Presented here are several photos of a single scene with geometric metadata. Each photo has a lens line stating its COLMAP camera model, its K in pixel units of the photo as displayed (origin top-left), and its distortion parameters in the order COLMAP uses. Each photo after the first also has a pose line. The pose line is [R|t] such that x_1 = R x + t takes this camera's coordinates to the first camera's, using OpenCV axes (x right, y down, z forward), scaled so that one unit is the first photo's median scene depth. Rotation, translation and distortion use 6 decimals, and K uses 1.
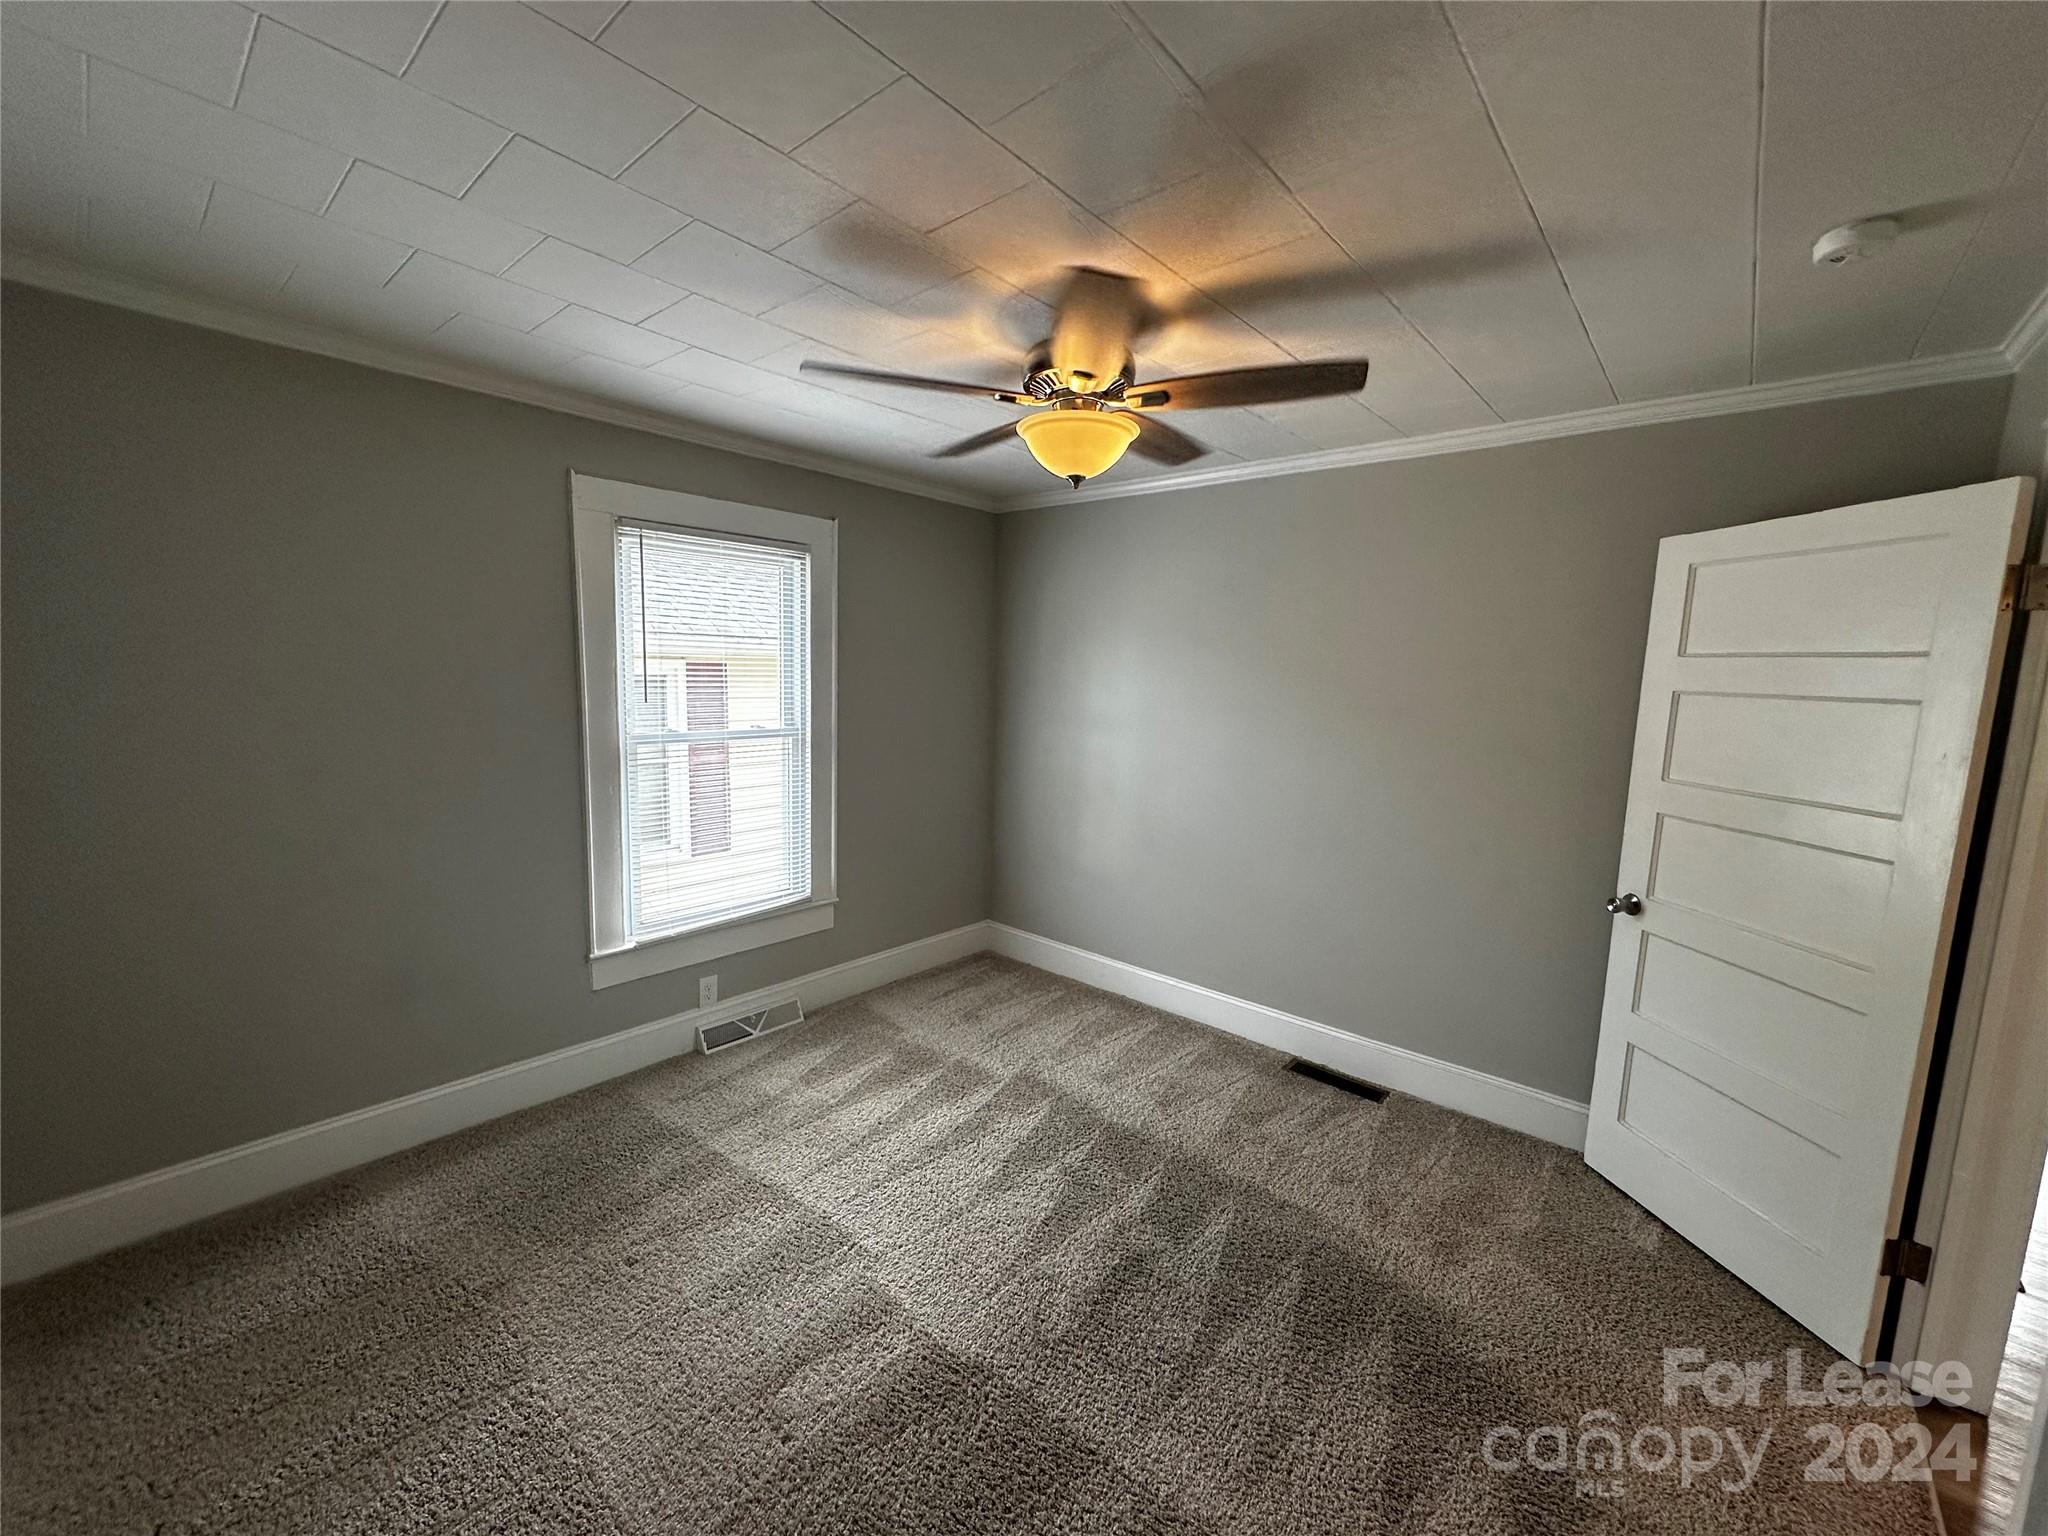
lens RADIAL K [[817.7, 0, 1018.9], [0, 817.7, 776.8], [0, 0, 1]] dist [-0.004890, -0.000105]
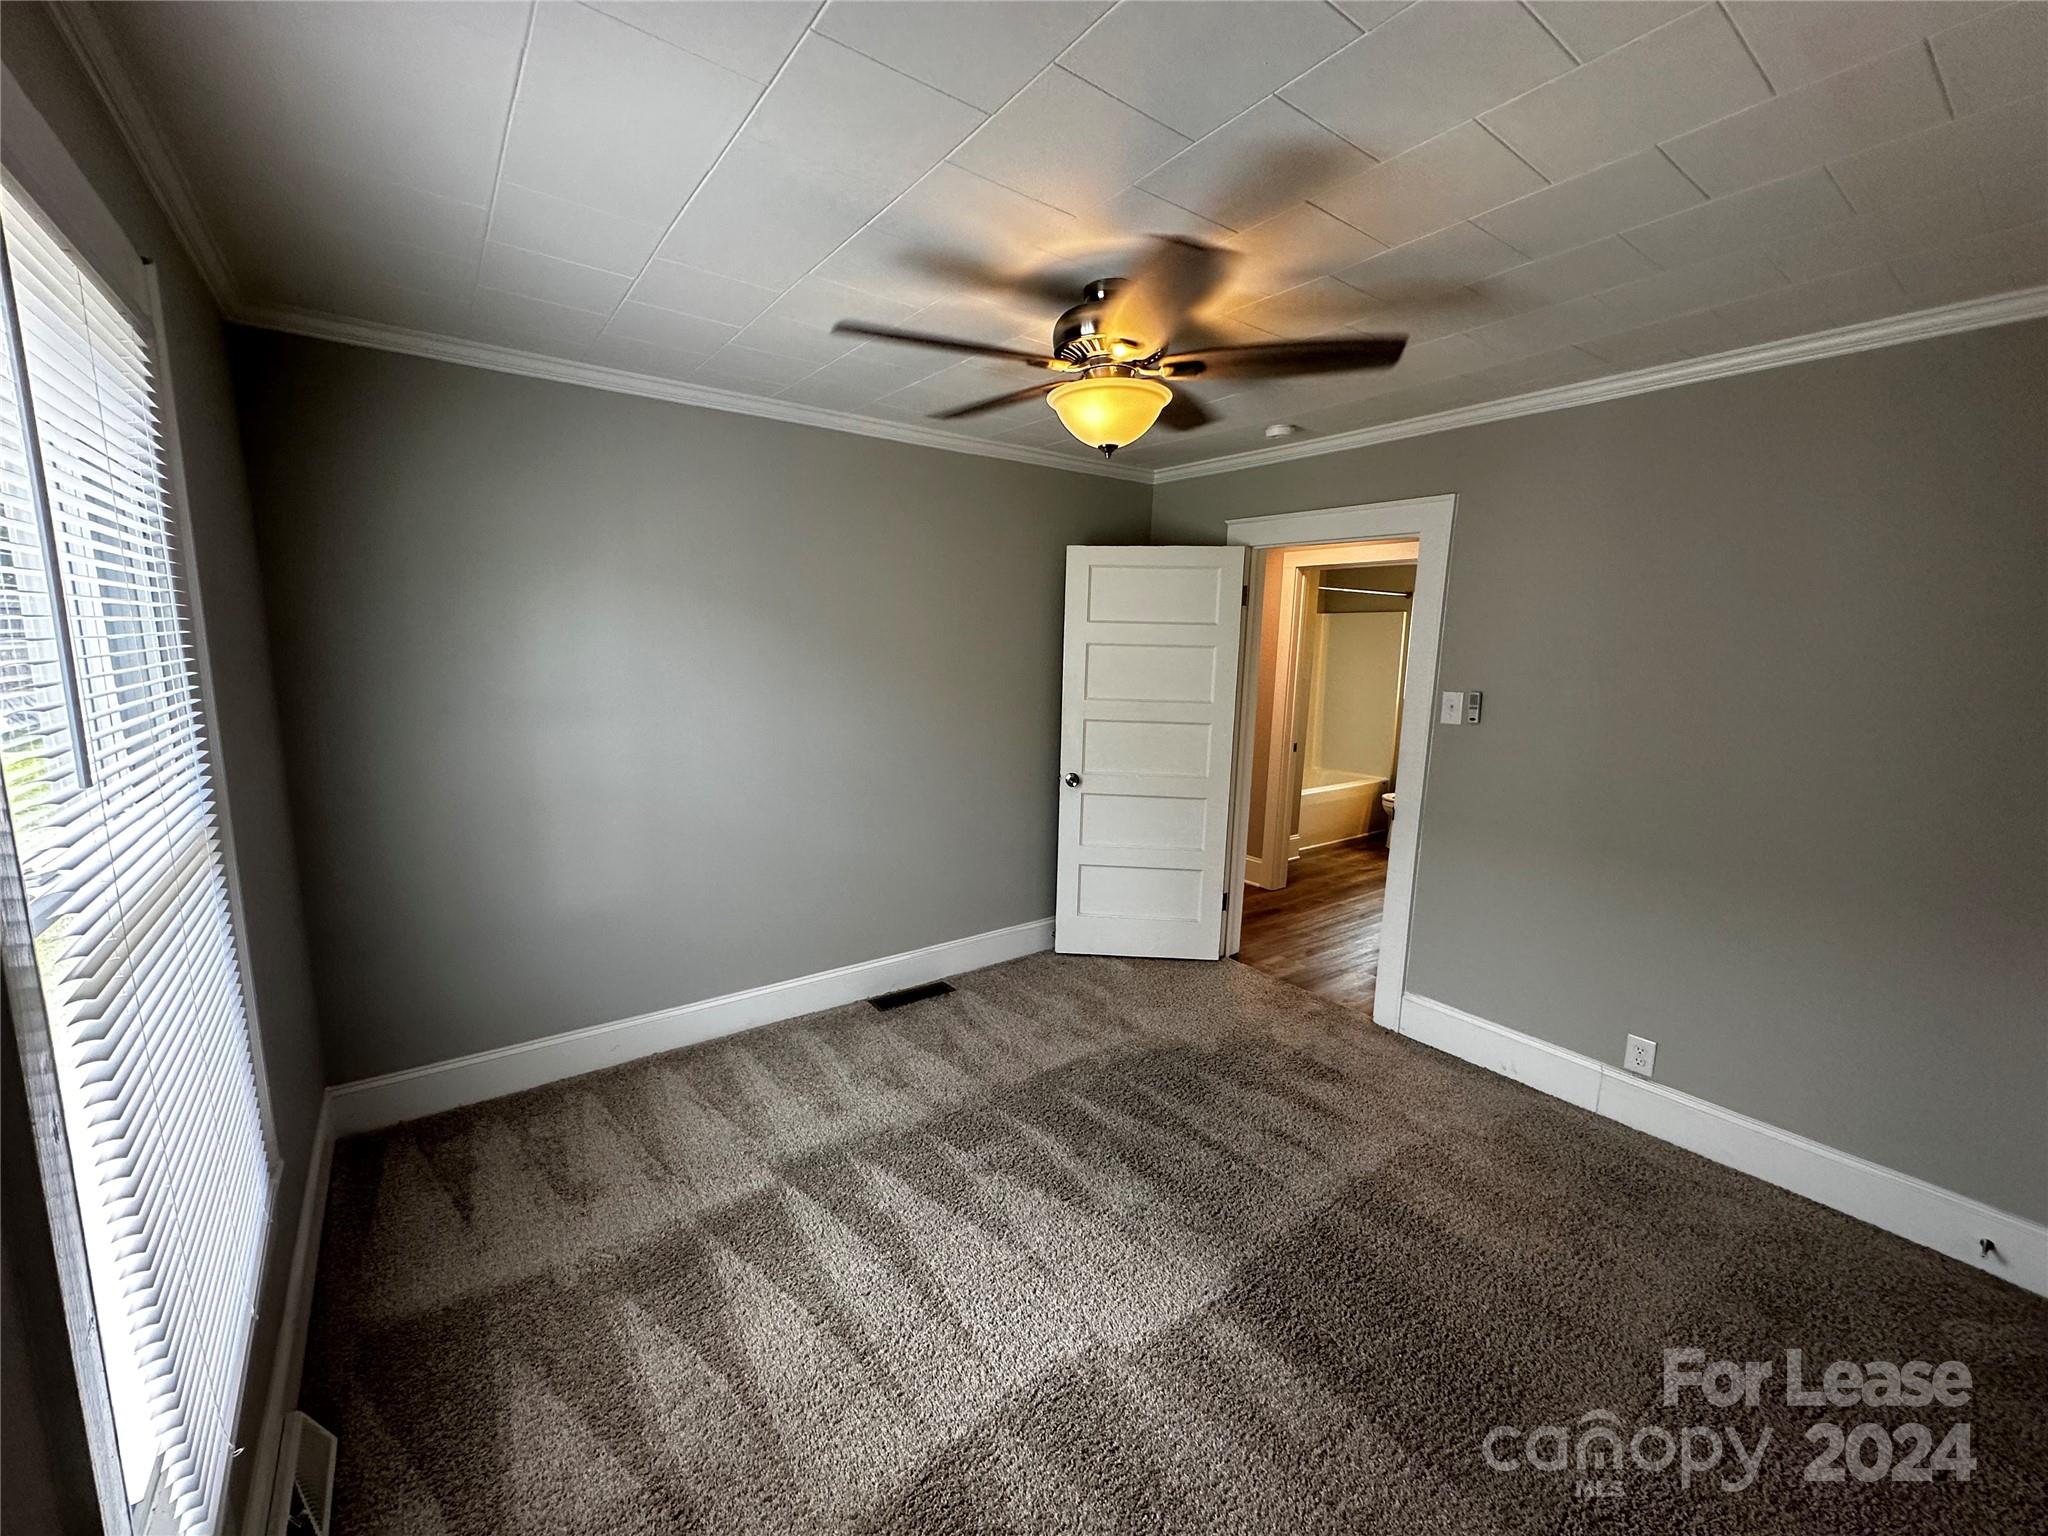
lens RADIAL K [[817.7, 0, 1022.2], [0, 817.7, 770.3], [0, 0, 1]] dist [-0.004890, -0.000105]
pose [[0.206074, -0.174195, 0.962907, -0.631463], [0.124064, 0.980738, 0.150869, -0.088659], [-0.970640, 0.088371, 0.223716, 0.591100]]
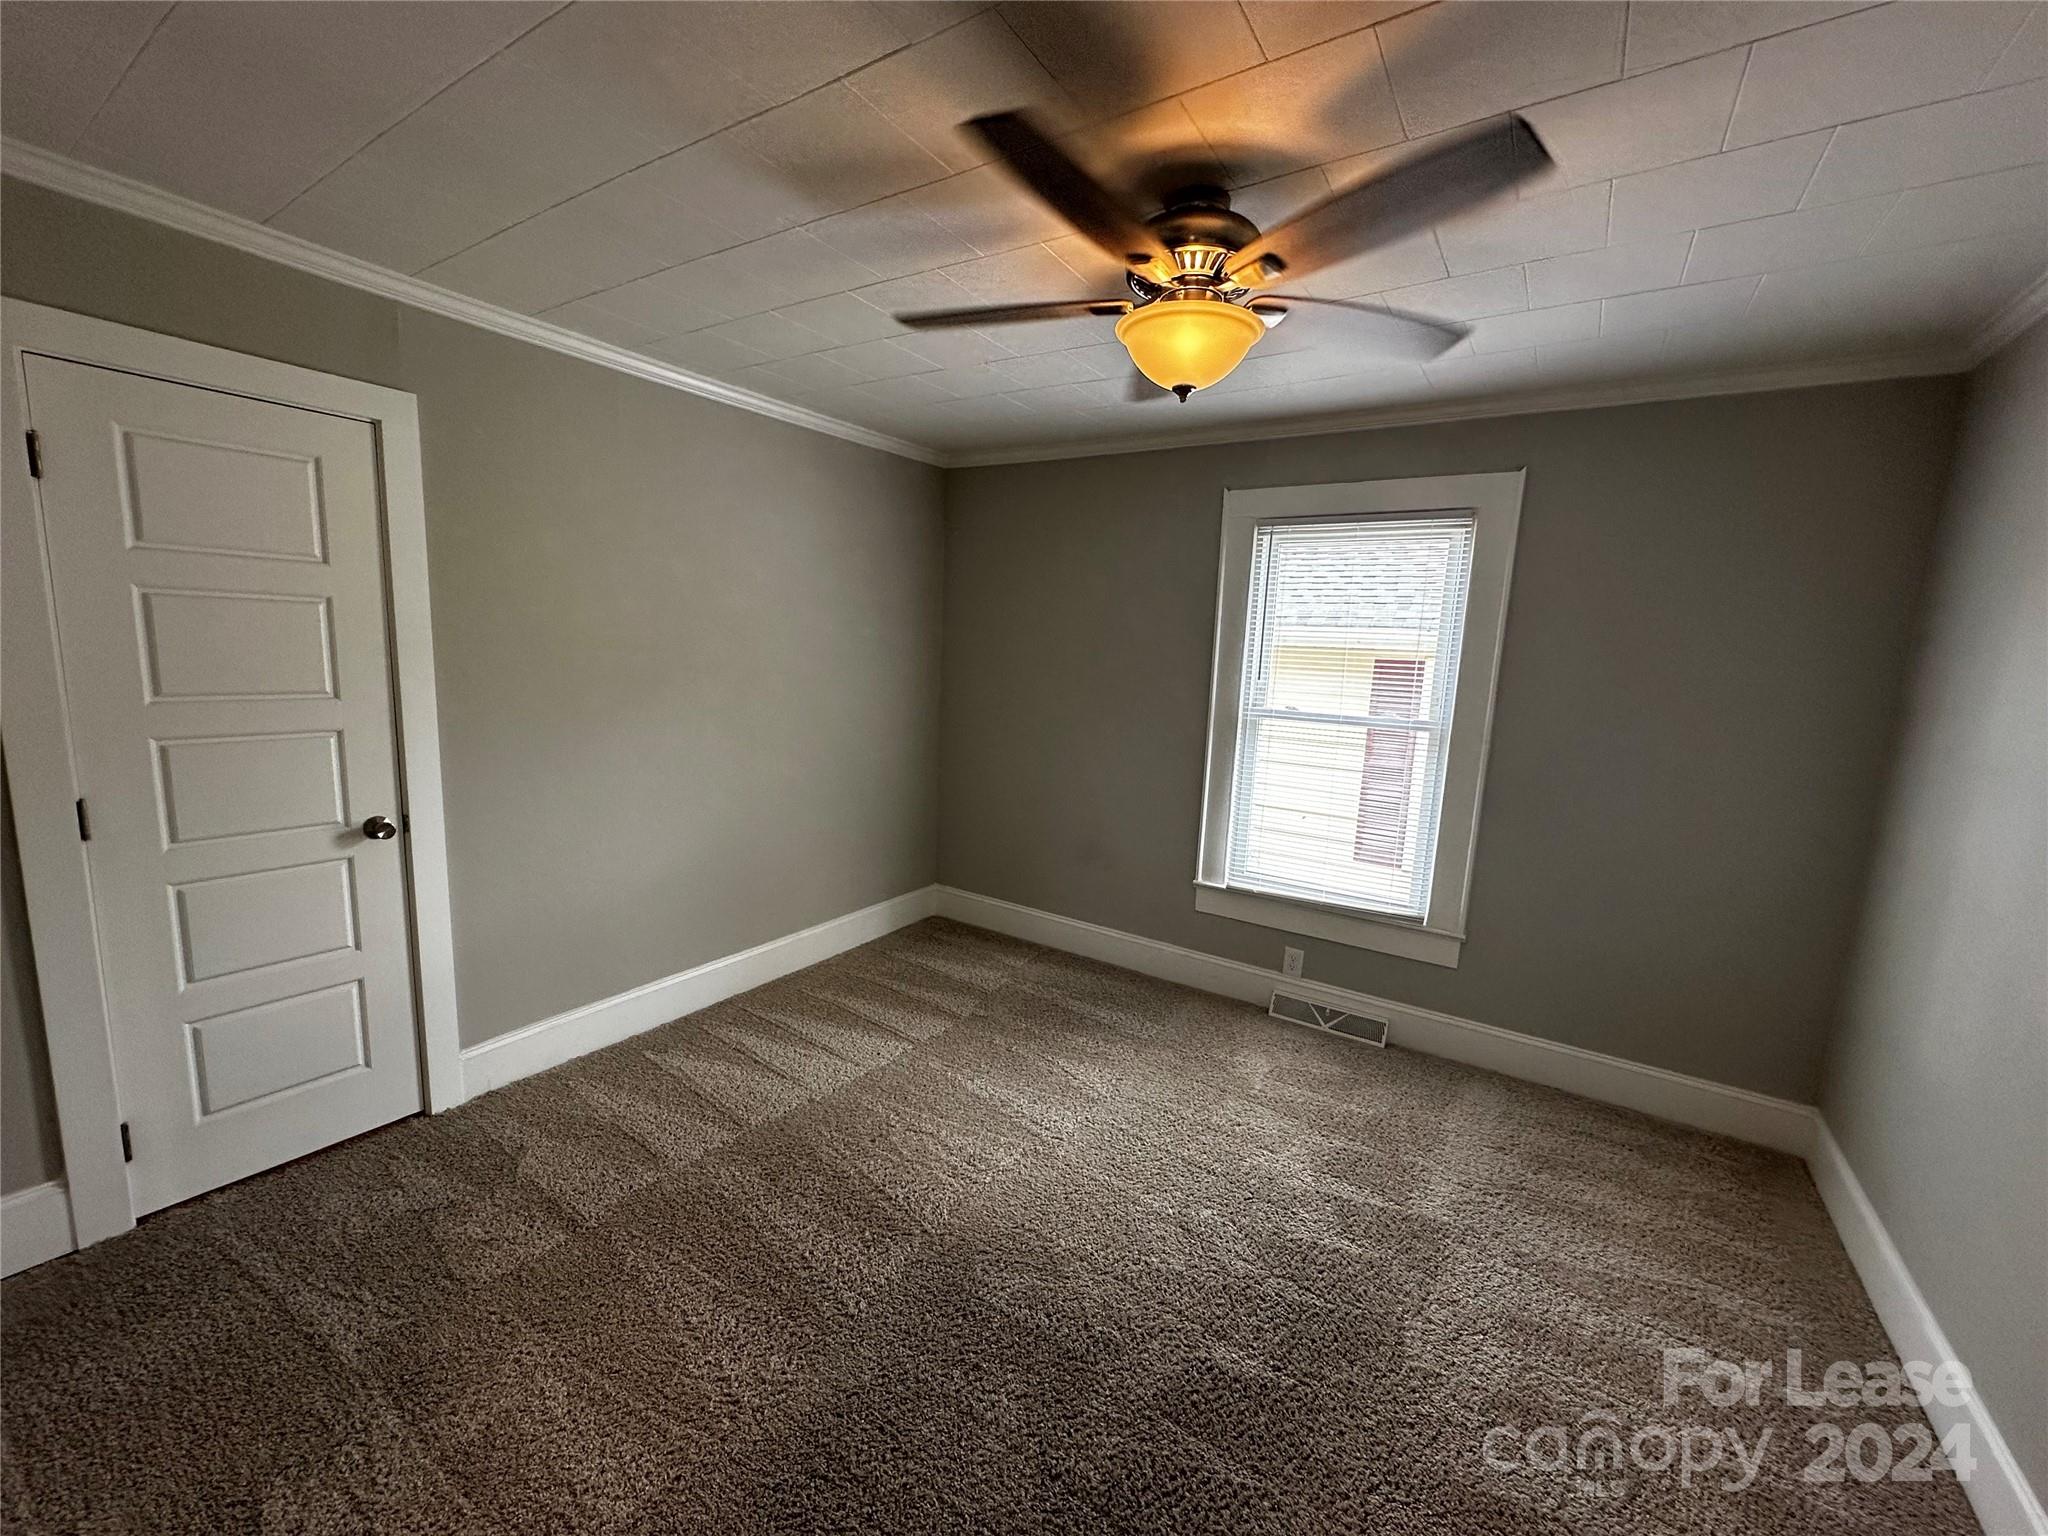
lens RADIAL K [[817.7, 0, 1031.9], [0, 817.7, 763.5], [0, 0, 1]] dist [-0.004890, -0.000105]
pose [[0.136415, 0.110292, -0.984493, 0.601380], [-0.175026, 0.980833, 0.085630, -0.015672], [0.975068, 0.160630, 0.153104, 0.511507]]
